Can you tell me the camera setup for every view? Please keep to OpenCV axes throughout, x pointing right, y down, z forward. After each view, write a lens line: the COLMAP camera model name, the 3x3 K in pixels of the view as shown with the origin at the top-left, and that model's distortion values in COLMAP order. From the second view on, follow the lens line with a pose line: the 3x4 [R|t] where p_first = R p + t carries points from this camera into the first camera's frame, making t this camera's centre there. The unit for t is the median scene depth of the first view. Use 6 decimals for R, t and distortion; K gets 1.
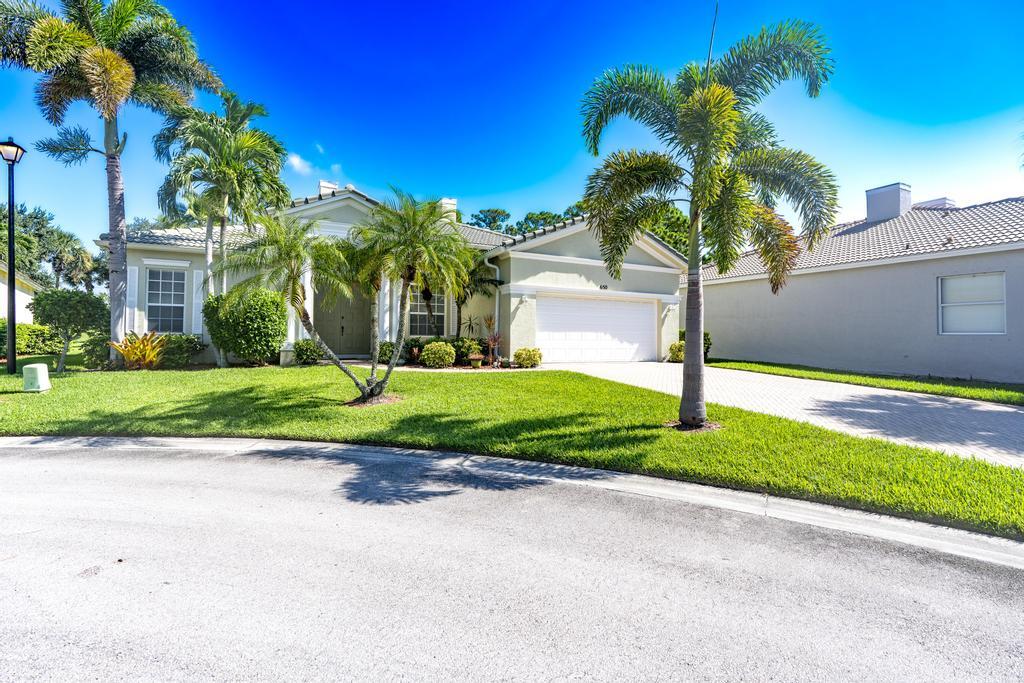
lens RADIAL K [[474.0, 0, 525.4], [0, 474.0, 328.2], [0, 0, 1]] dist [-0.002915, 0.001033]
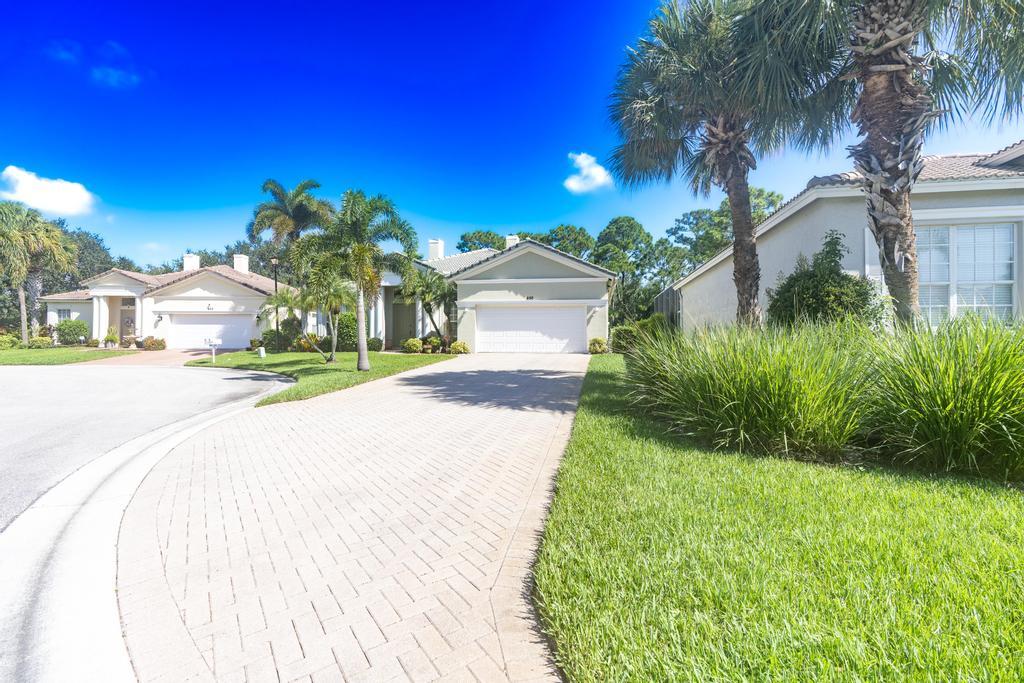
lens RADIAL K [[467.3, 0, 512.2], [0, 467.3, 348.1], [0, 0, 1]] dist [-0.008095, 0.001113]
pose [[0.788506, 0.001646, -0.615025, 1.154190], [0.019032, 0.999452, 0.027075, 0.025653], [0.614733, -0.033054, 0.788043, -0.125219]]
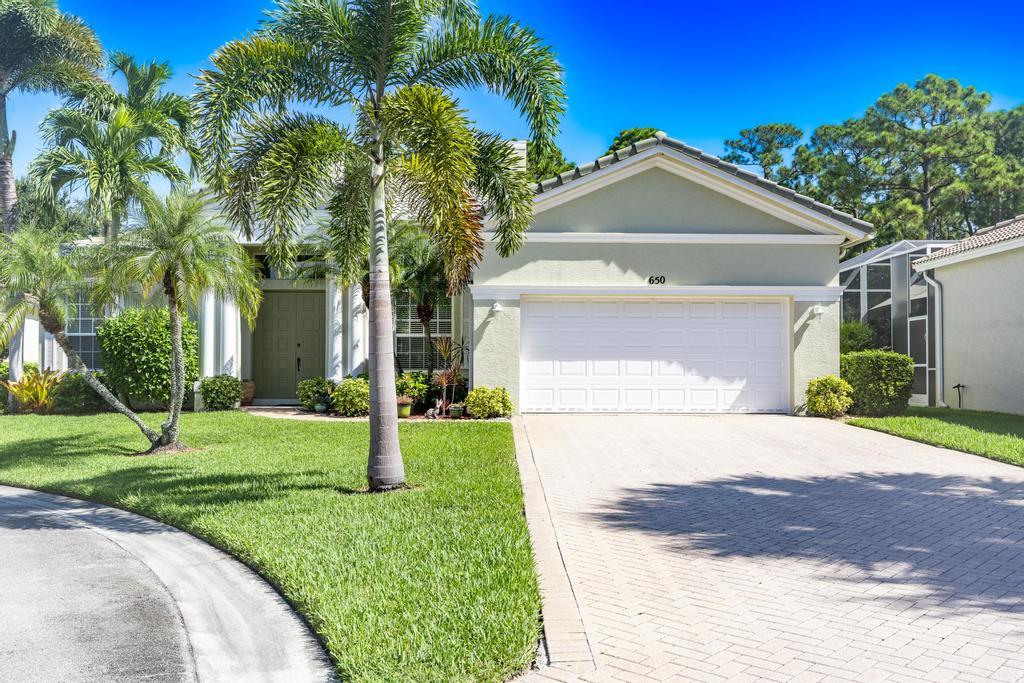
lens RADIAL K [[907.7, 0, 511.8], [0, 907.7, 374.3], [0, 0, 1]] dist [0.015824, -0.007317]
pose [[0.895960, -0.009599, -0.444031, 0.588743], [0.016473, 0.999797, 0.011625, 0.012251], [0.443829, -0.017730, 0.895936, -0.055849]]
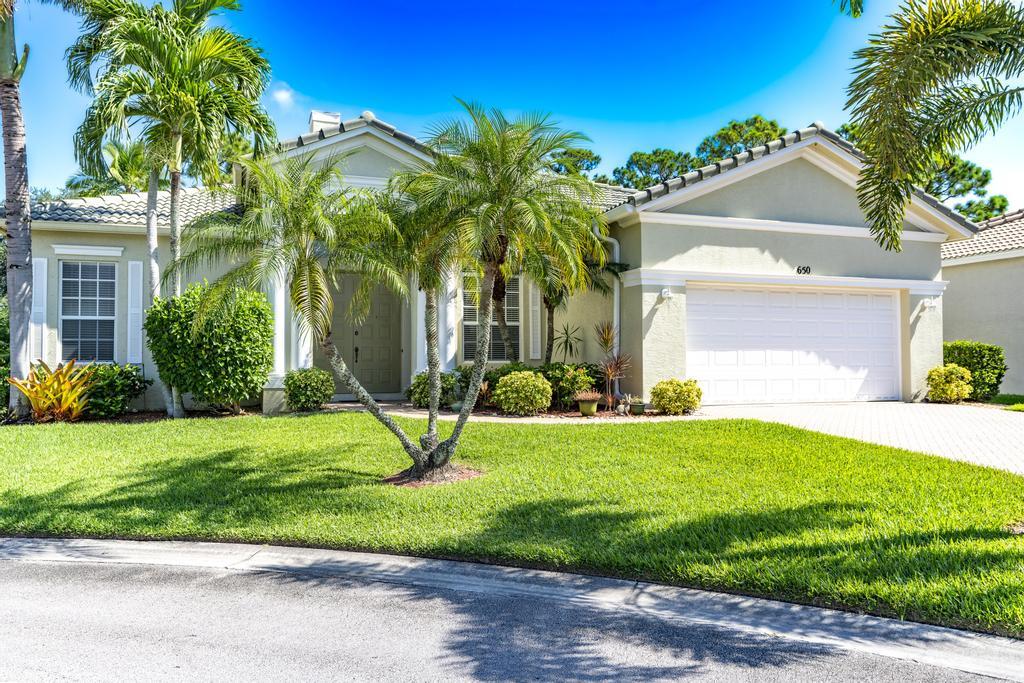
lens RADIAL K [[773.3, 0, 520.6], [0, 773.3, 342.4], [0, 0, 1]] dist [0.012287, -0.006168]
pose [[0.991896, -0.017715, -0.125809, -0.065363], [0.017008, 0.999833, -0.006687, -0.000105], [0.125907, 0.004493, 0.992032, 0.055134]]
